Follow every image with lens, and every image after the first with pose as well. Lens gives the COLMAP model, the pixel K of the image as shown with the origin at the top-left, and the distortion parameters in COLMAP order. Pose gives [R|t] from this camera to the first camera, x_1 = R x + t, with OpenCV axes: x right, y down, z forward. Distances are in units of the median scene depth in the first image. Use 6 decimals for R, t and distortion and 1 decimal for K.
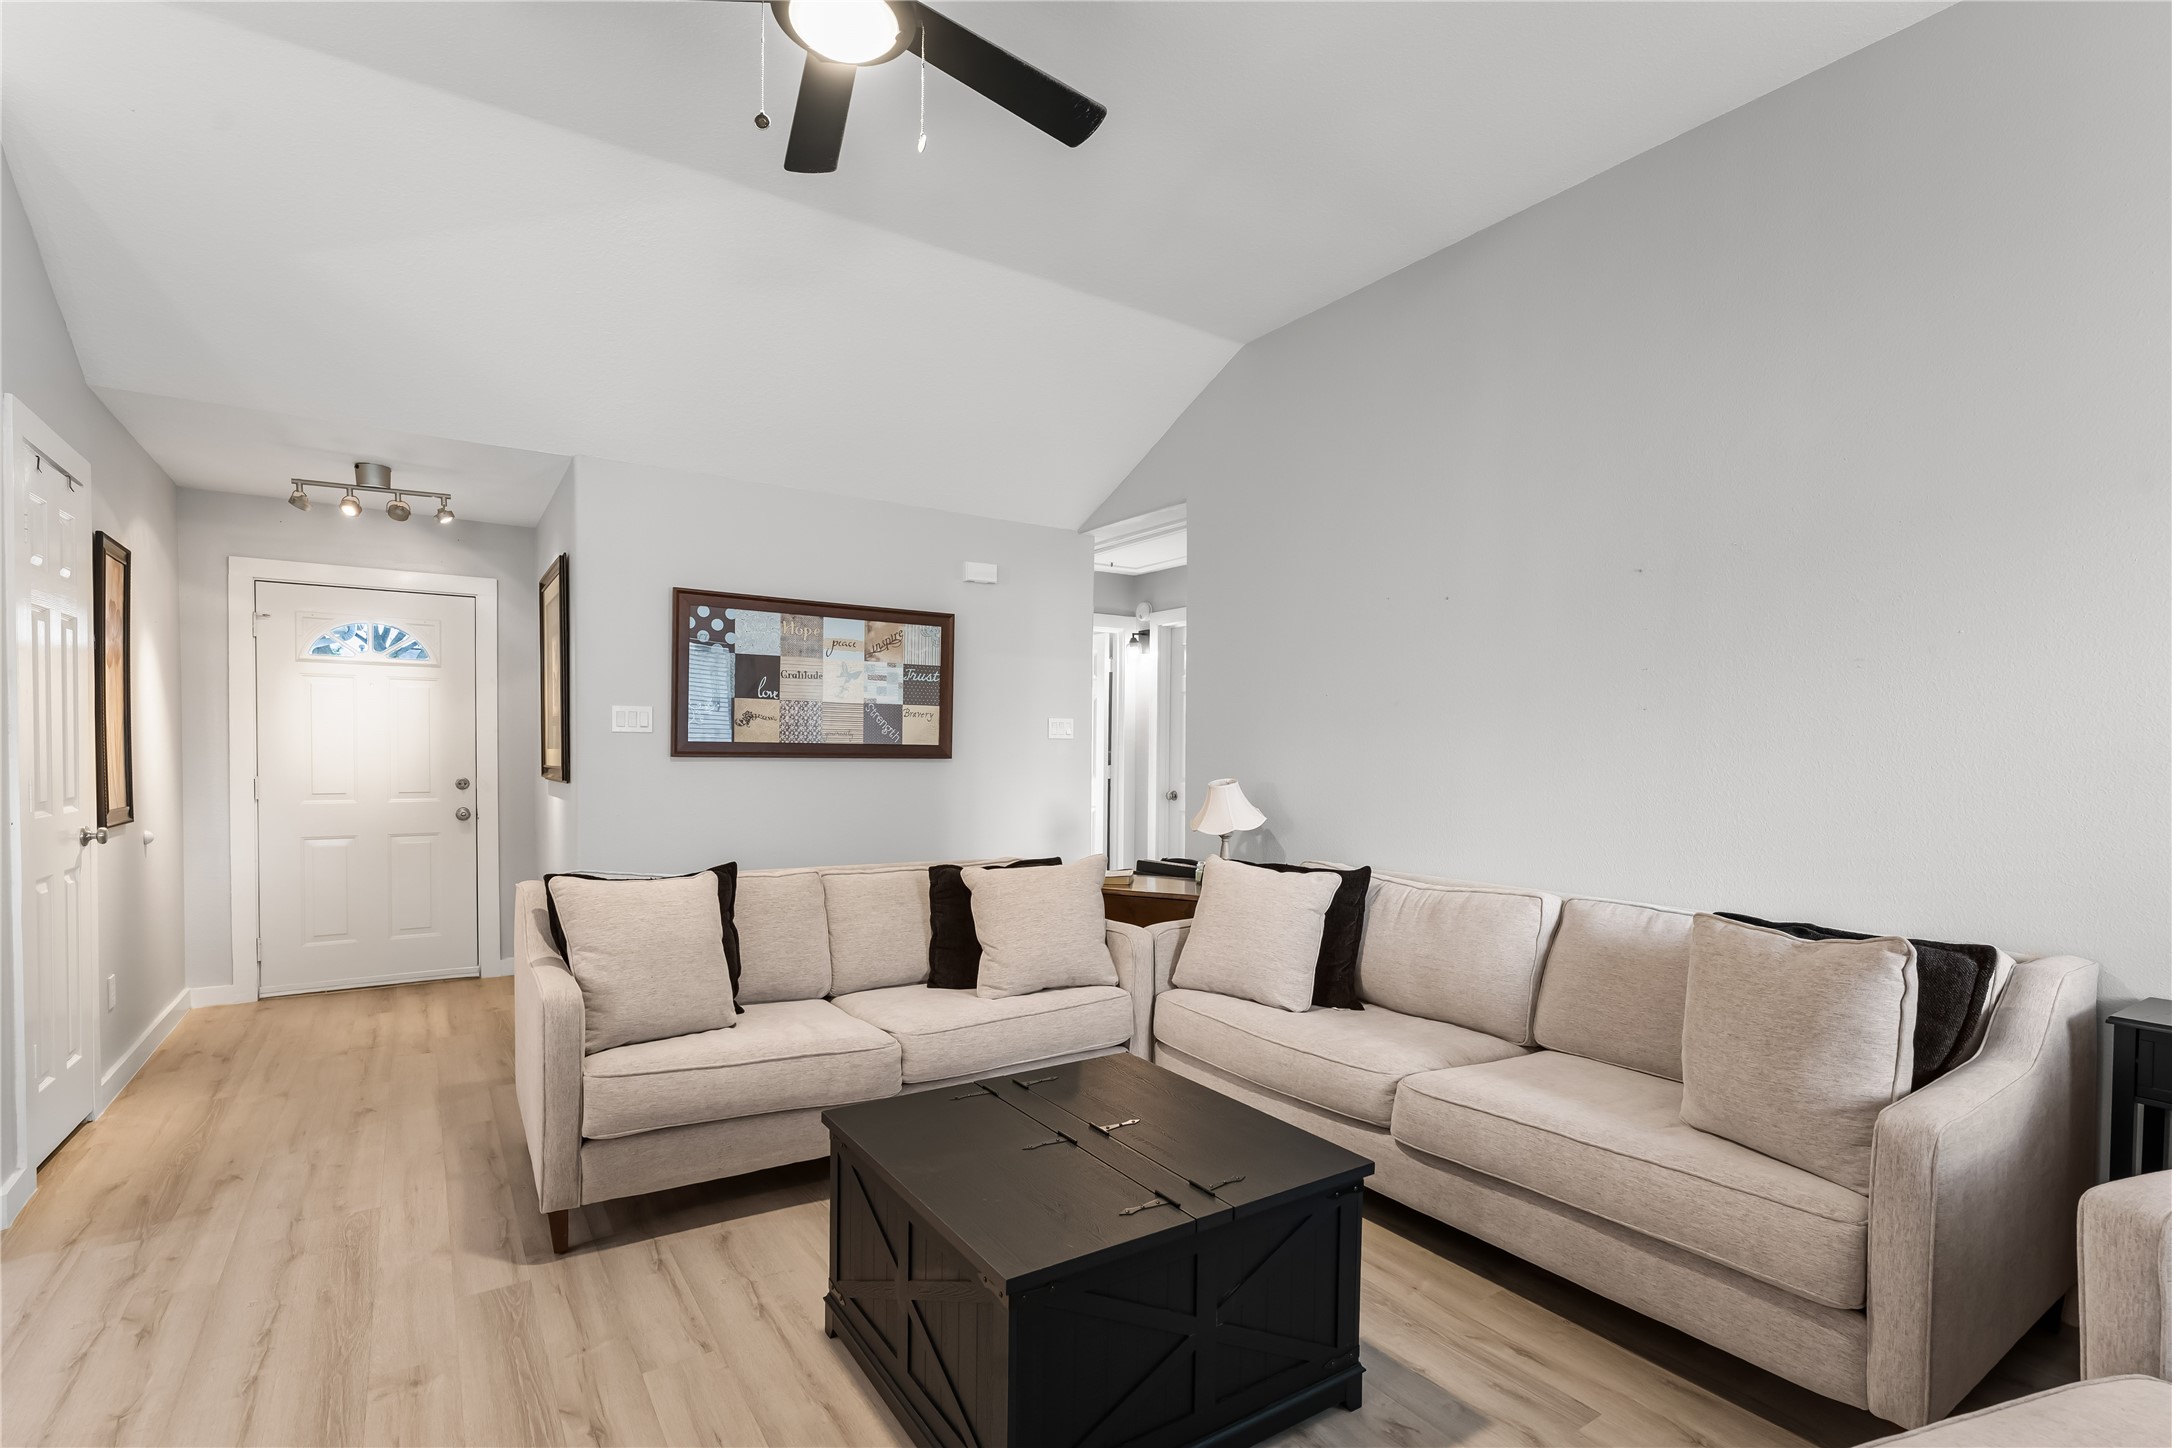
lens RADIAL K [[981.9, 0, 1096.8], [0, 981.9, 776.7], [0, 0, 1]] dist [-0.001328, -0.000348]
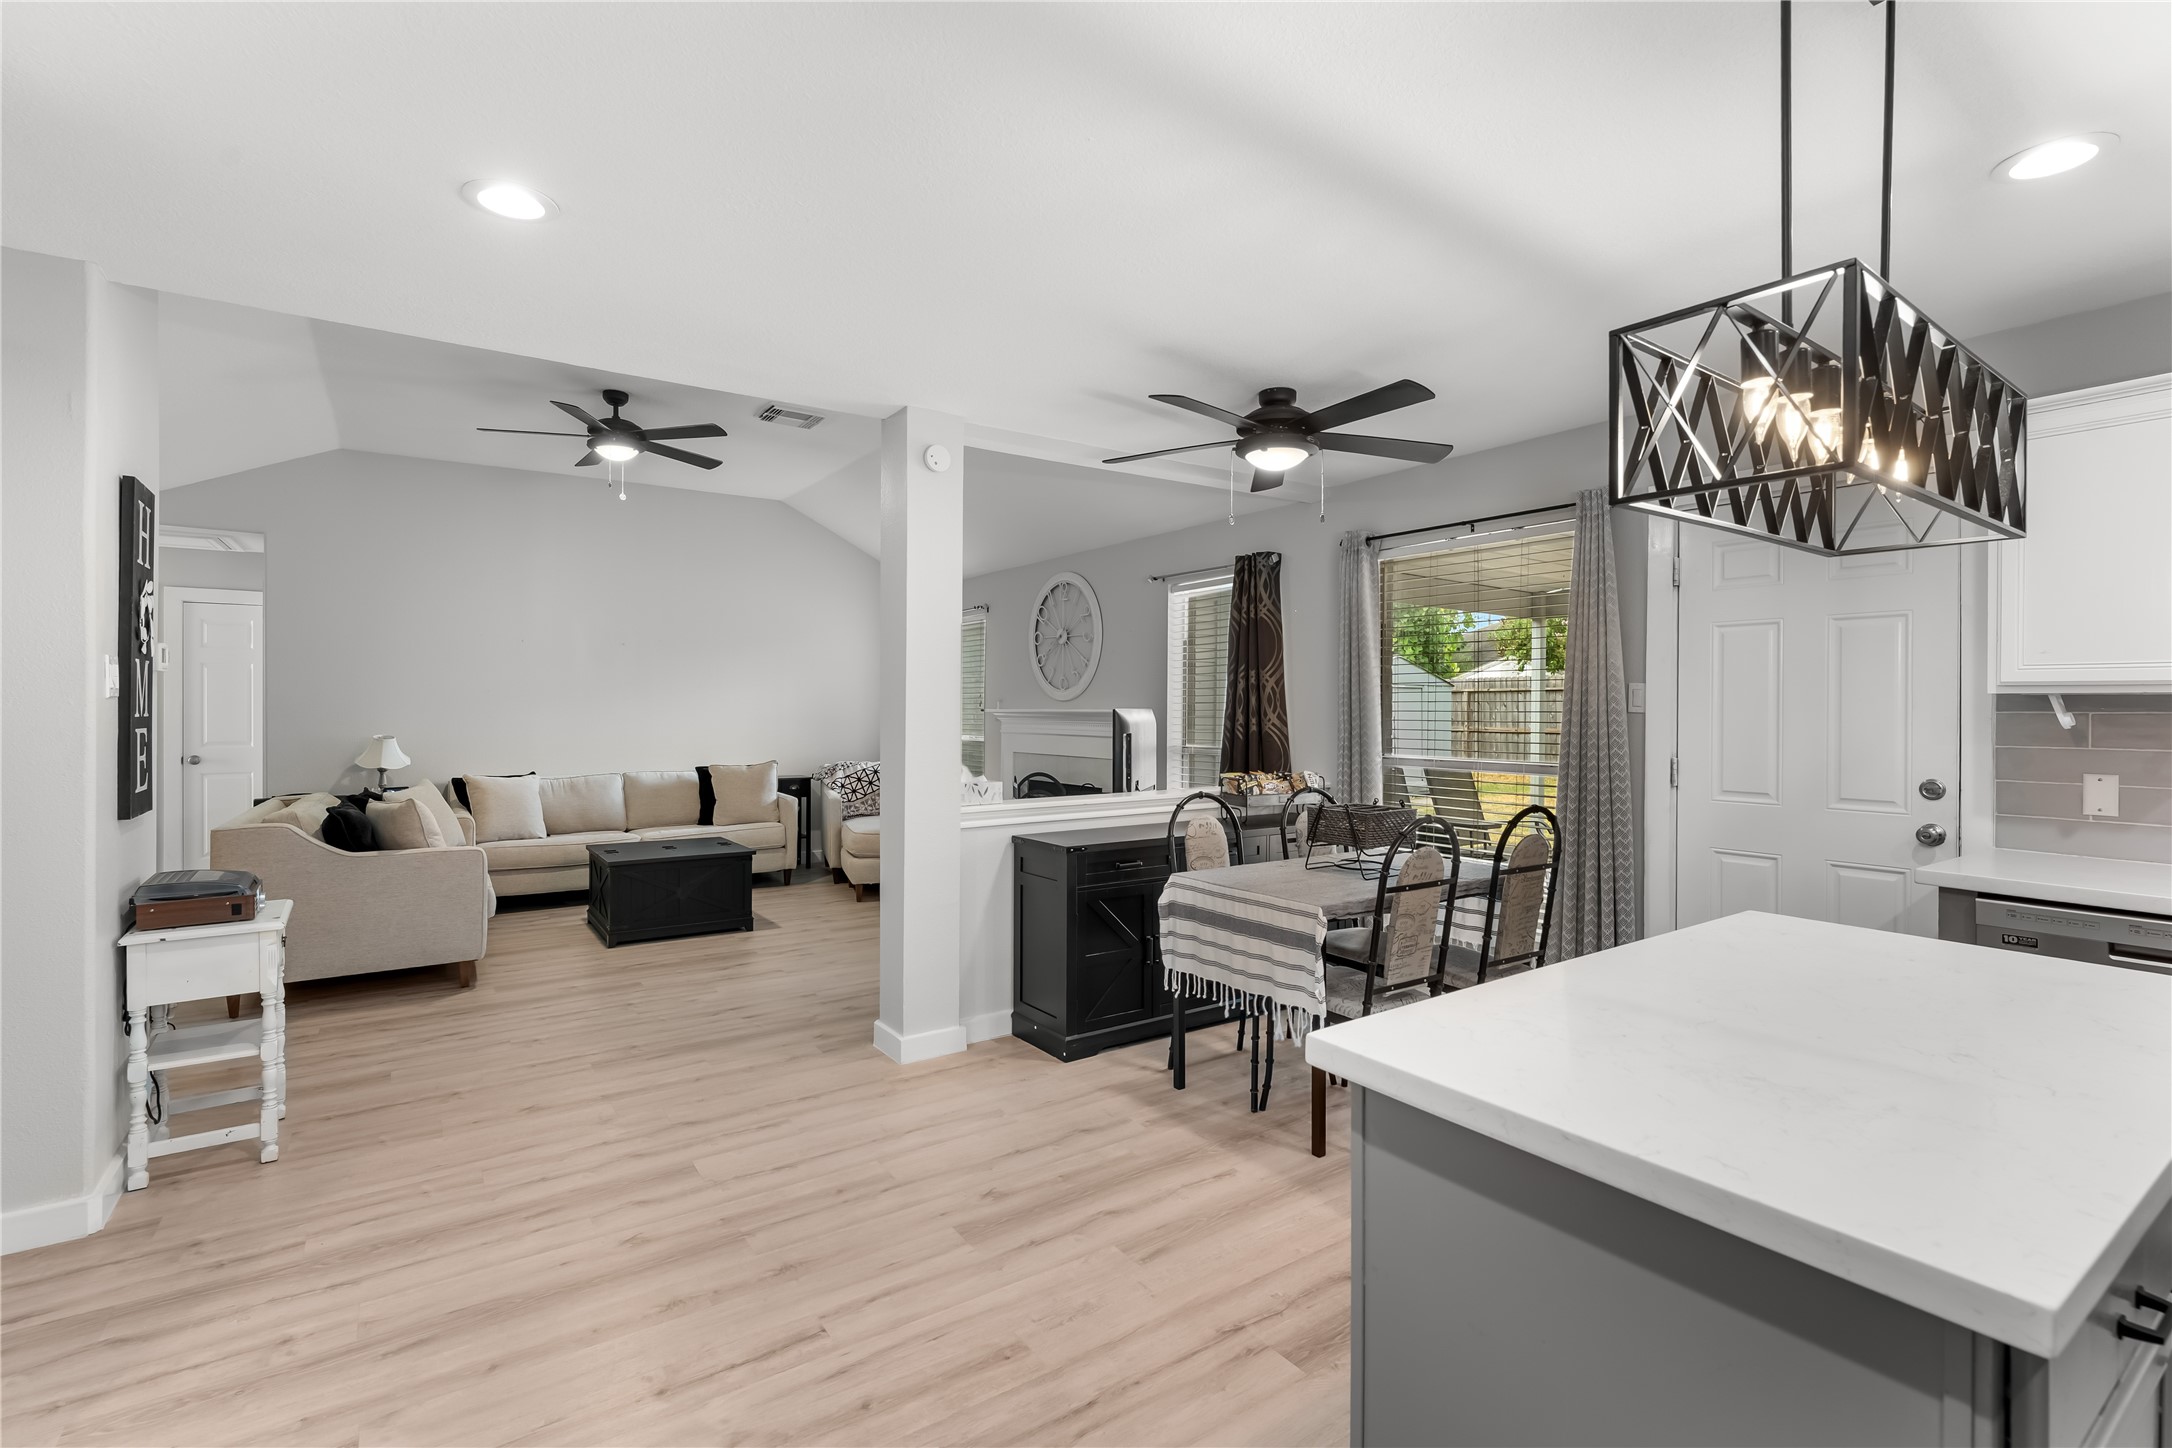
lens RADIAL K [[981.9, 0, 1079.2], [0, 981.9, 707.3], [0, 0, 1]] dist [-0.001328, -0.000348]
pose [[-0.003386, -0.009814, 0.999946, -1.371418], [0.024355, 0.999654, 0.009893, -0.028650], [-0.999698, 0.024387, -0.003146, -0.113963]]
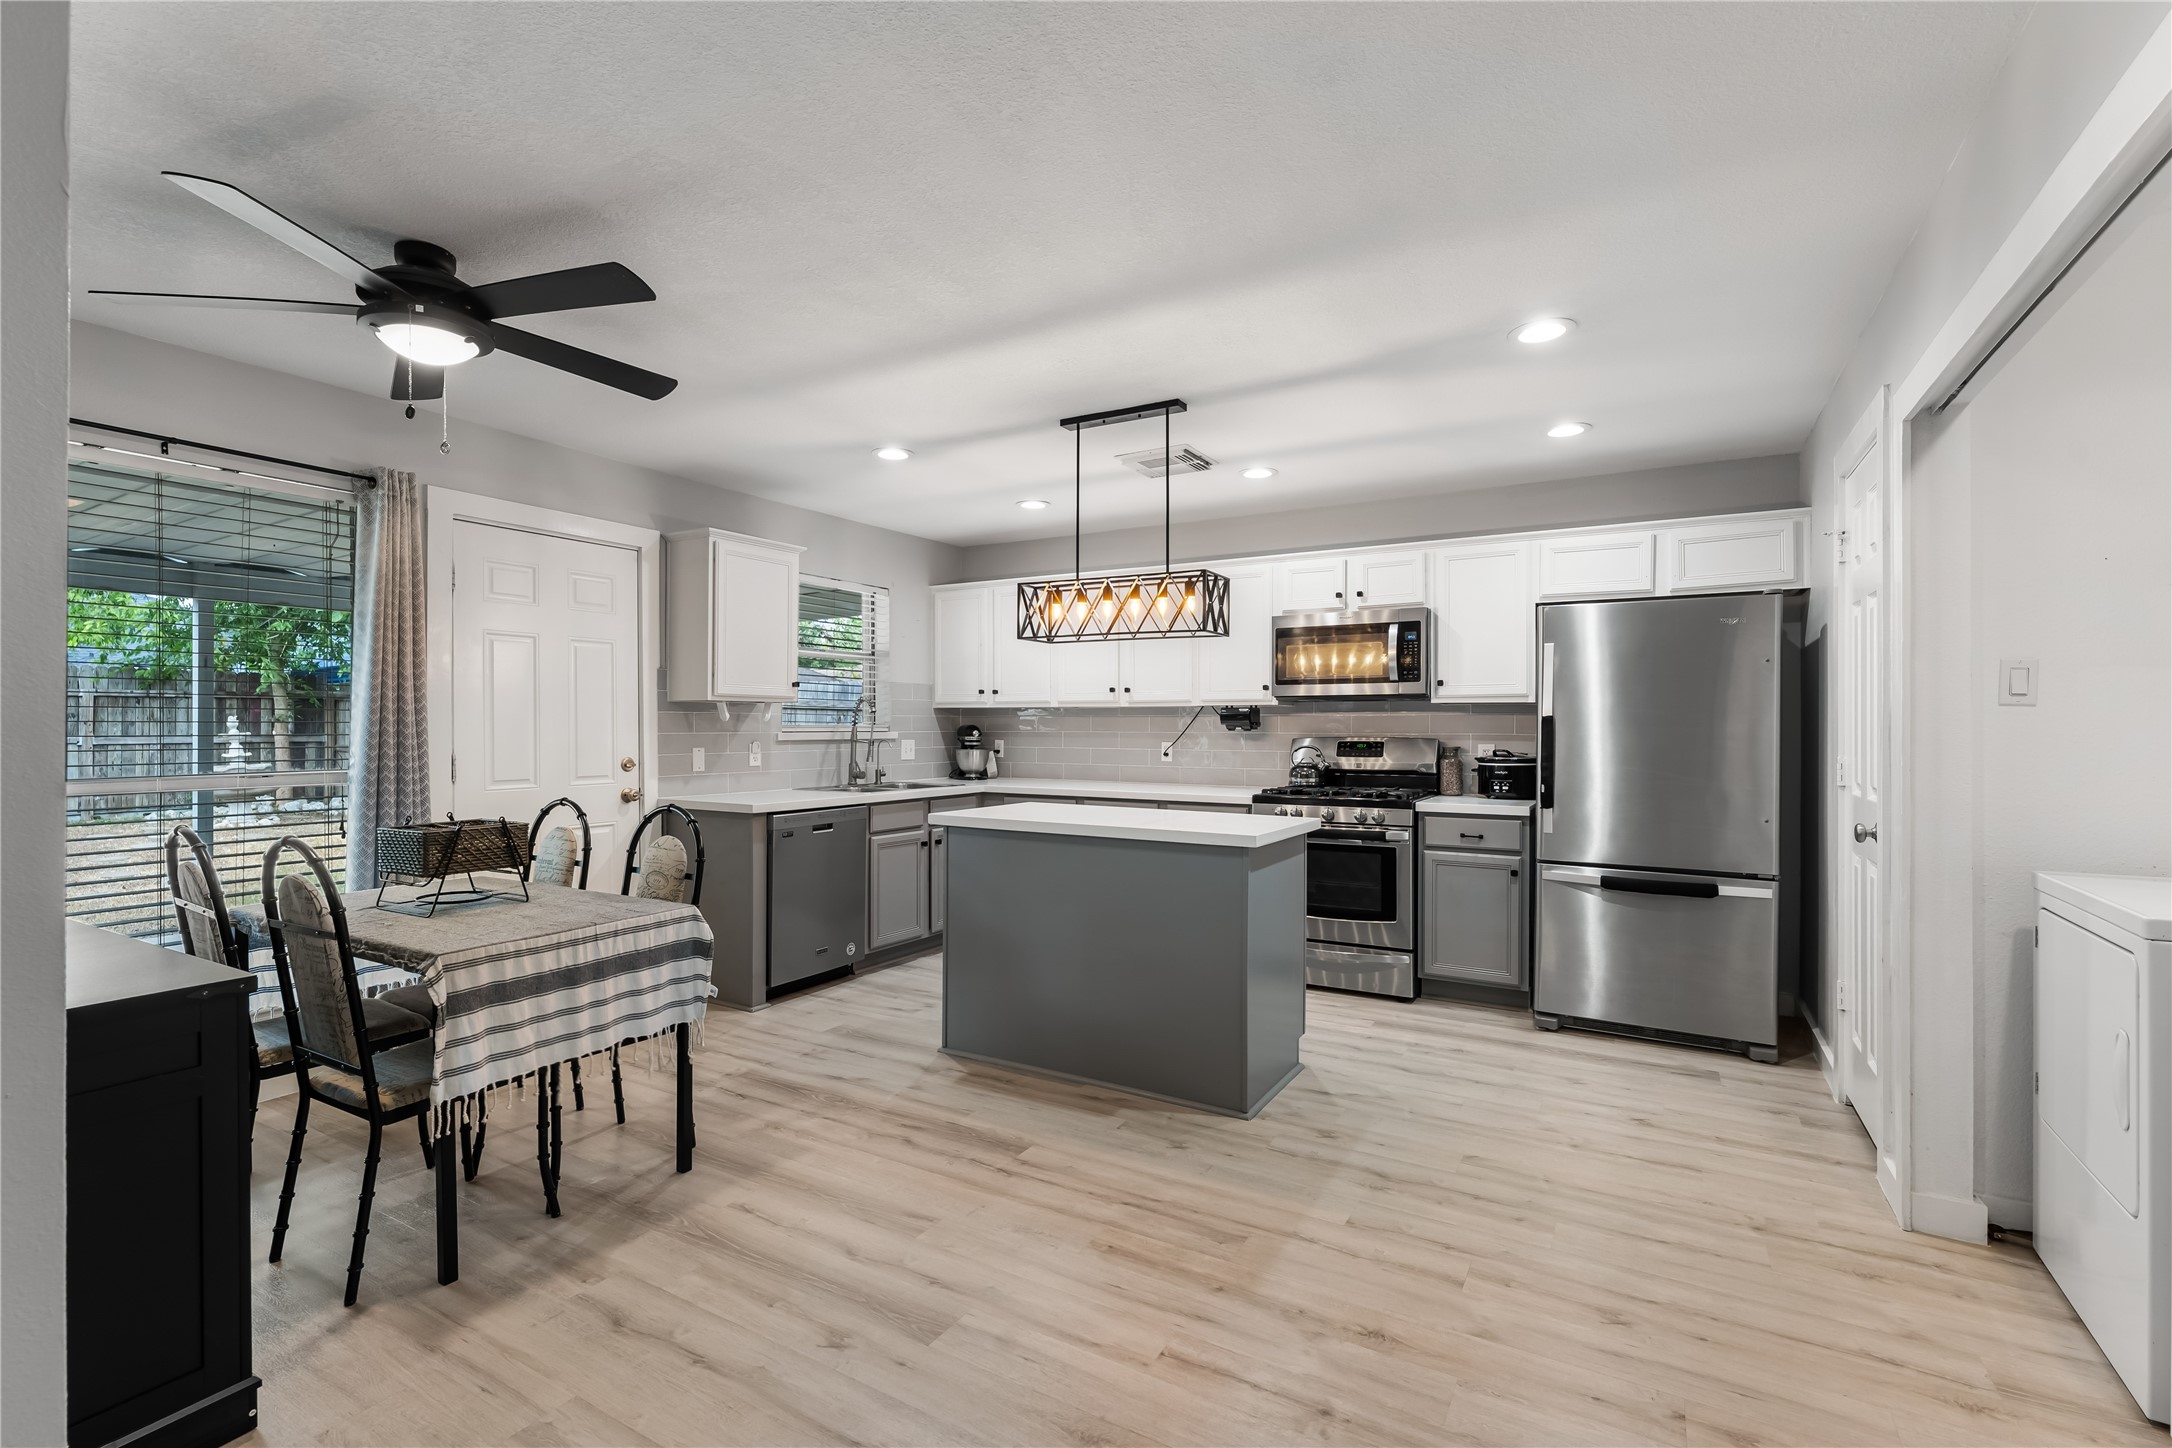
lens RADIAL K [[981.9, 0, 1070.0], [0, 981.9, 720.5], [0, 0, 1]] dist [-0.001328, -0.000348]
pose [[-0.905555, -0.011351, -0.424077, -0.663899], [-0.019263, 0.999711, 0.014375, -0.017877], [0.423791, 0.021186, -0.905512, 0.398364]]
